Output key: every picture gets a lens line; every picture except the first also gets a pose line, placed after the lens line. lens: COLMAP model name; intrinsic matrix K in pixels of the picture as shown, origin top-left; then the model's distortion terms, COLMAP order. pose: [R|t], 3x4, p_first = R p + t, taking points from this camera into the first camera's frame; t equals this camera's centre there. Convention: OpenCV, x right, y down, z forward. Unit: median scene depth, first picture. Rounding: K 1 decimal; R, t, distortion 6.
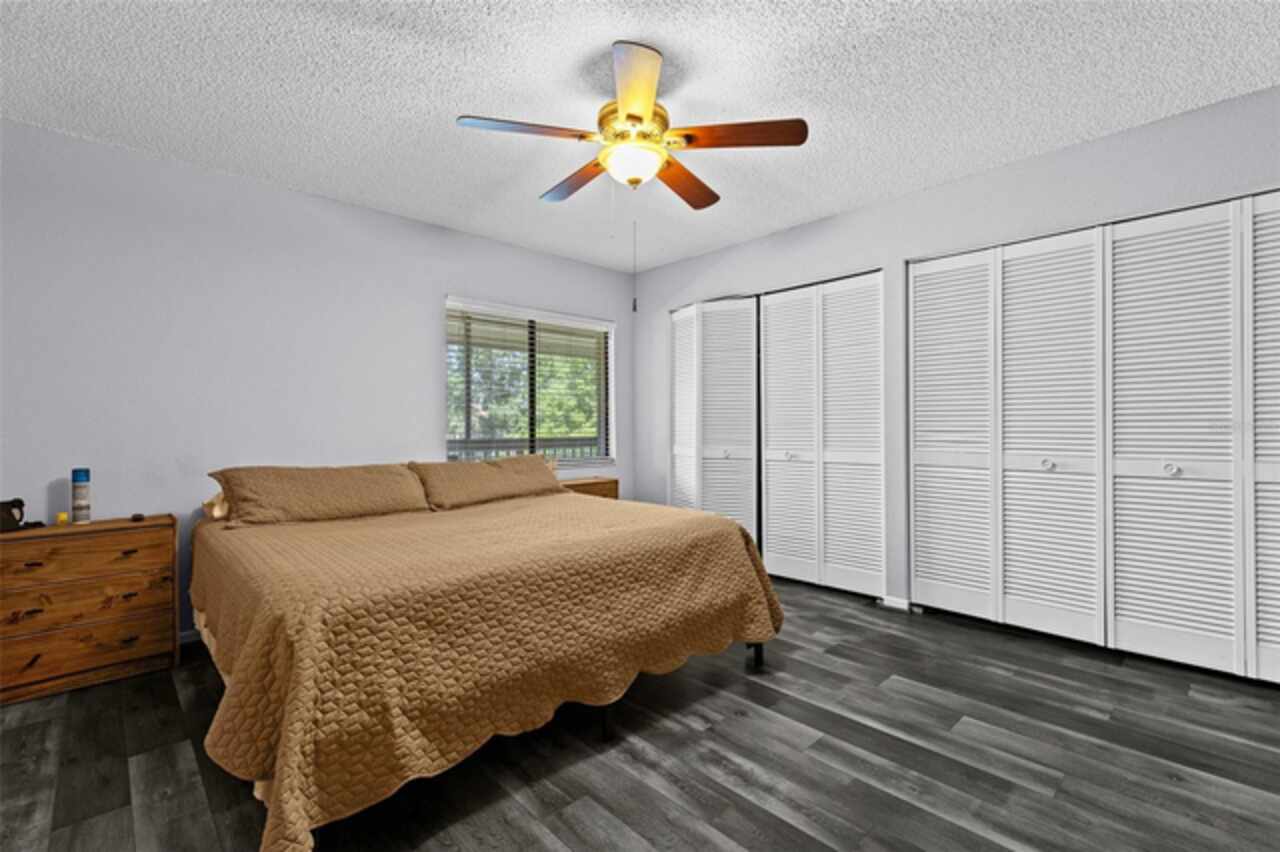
lens RADIAL K [[576.5, 0, 638.4], [0, 576.5, 423.9], [0, 0, 1]] dist [-0.002794, -0.001001]
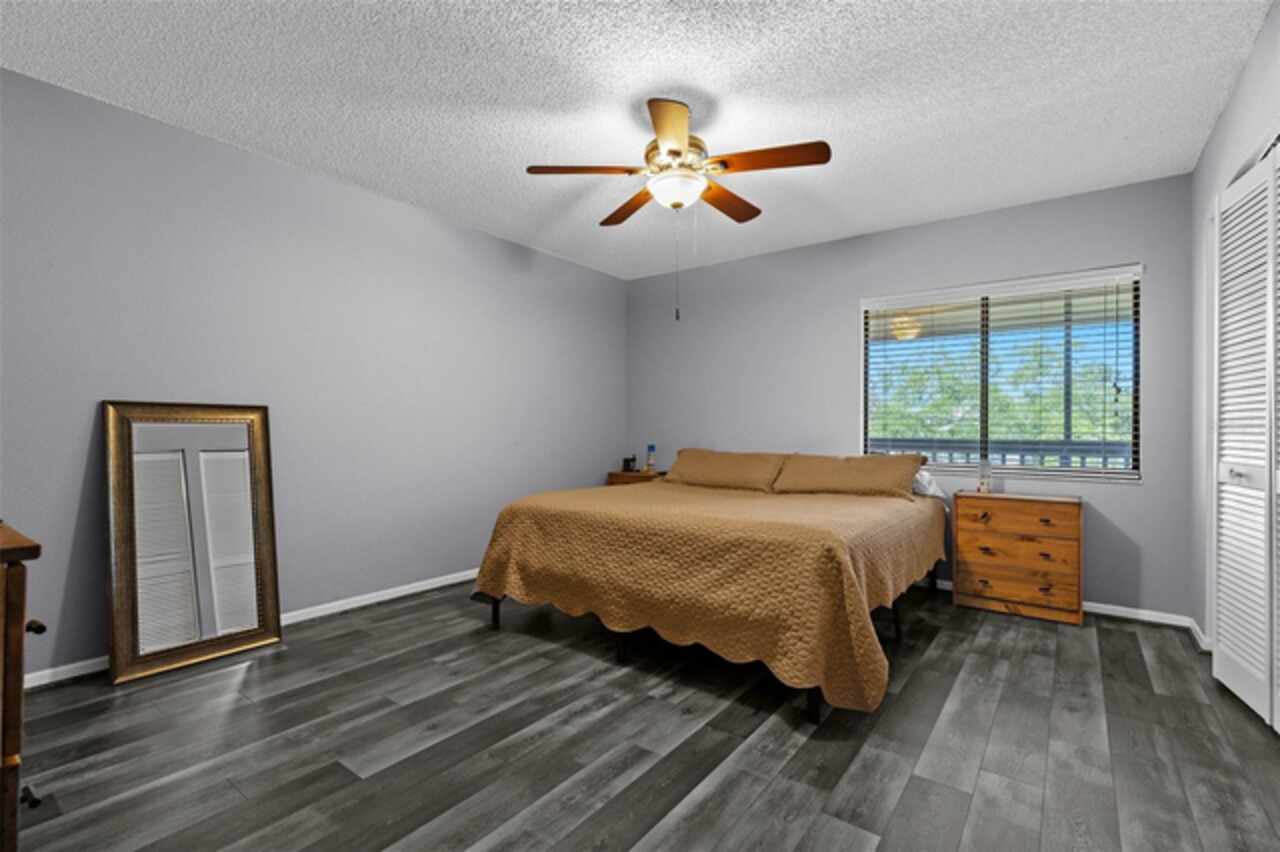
lens RADIAL K [[576.5, 0, 638.5], [0, 576.5, 427.0], [0, 0, 1]] dist [-0.002794, -0.001001]
pose [[0.164295, 0.003887, -0.986404, 1.155608], [-0.002760, 0.999990, 0.003481, 0.013175], [0.986407, 0.002151, 0.164305, 0.769596]]
